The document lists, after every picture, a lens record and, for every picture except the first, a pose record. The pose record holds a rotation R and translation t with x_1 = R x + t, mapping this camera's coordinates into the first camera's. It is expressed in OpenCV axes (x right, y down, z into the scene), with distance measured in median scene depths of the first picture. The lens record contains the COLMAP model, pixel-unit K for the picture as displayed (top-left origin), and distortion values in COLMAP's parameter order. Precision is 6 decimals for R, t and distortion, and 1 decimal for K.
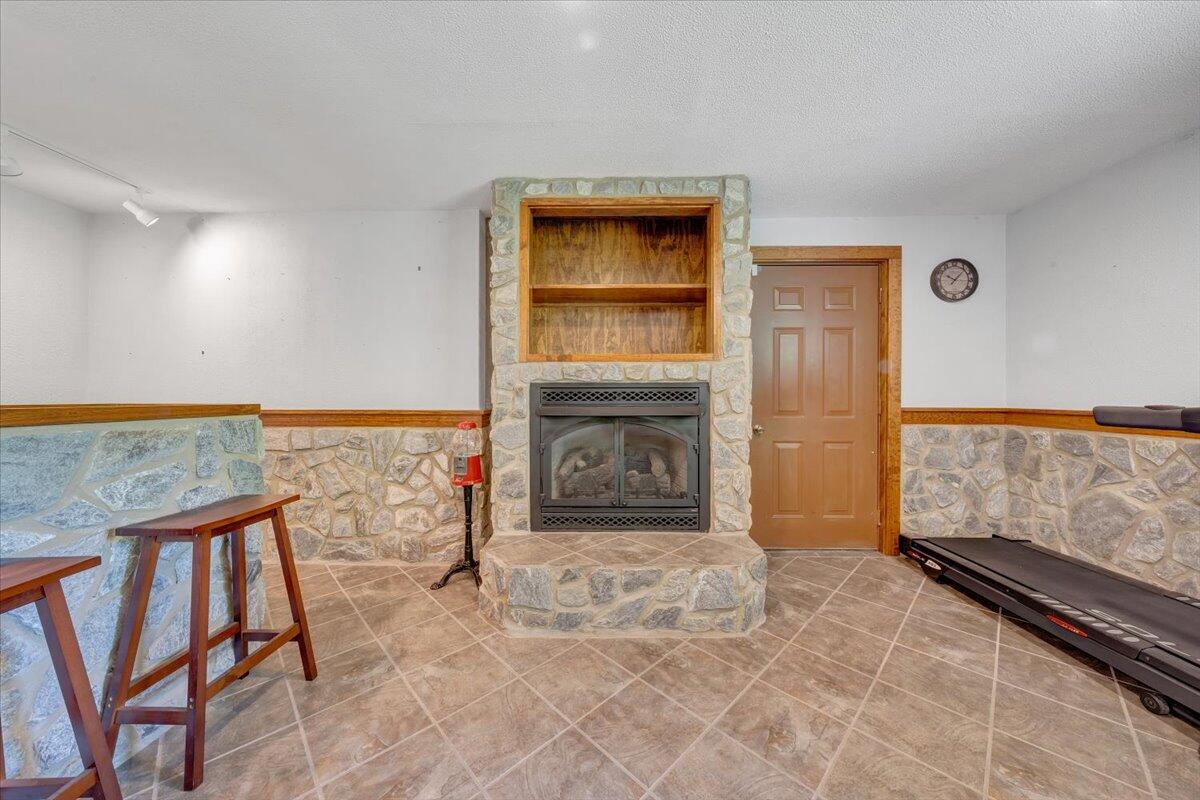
lens RADIAL K [[409.9, 0, 608.8], [0, 409.9, 397.1], [0, 0, 1]] dist [-0.001114, -0.000185]
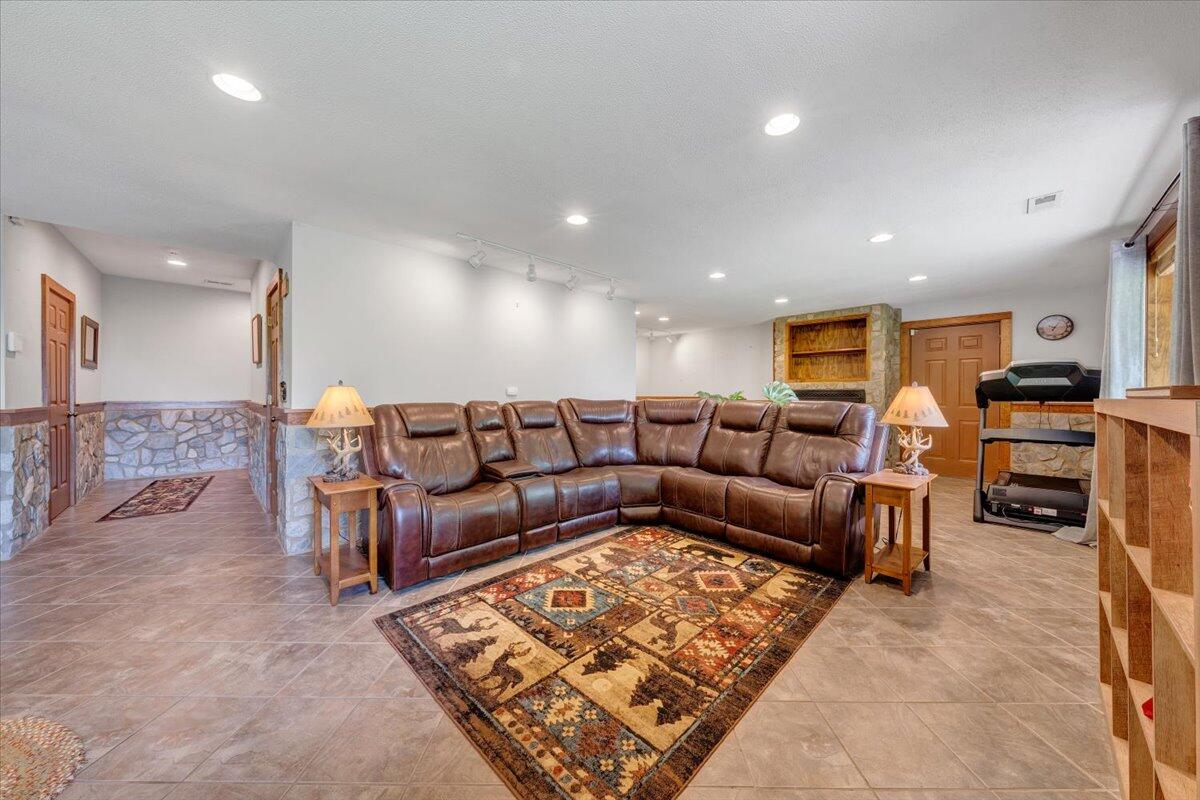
lens RADIAL K [[409.9, 0, 604.6], [0, 409.9, 397.7], [0, 0, 1]] dist [-0.001114, -0.000185]
pose [[0.722704, 0.004271, -0.691145, 0.754981], [-0.010542, 0.999933, -0.004844, 0.037098], [0.691077, 0.010787, 0.722700, -1.698607]]
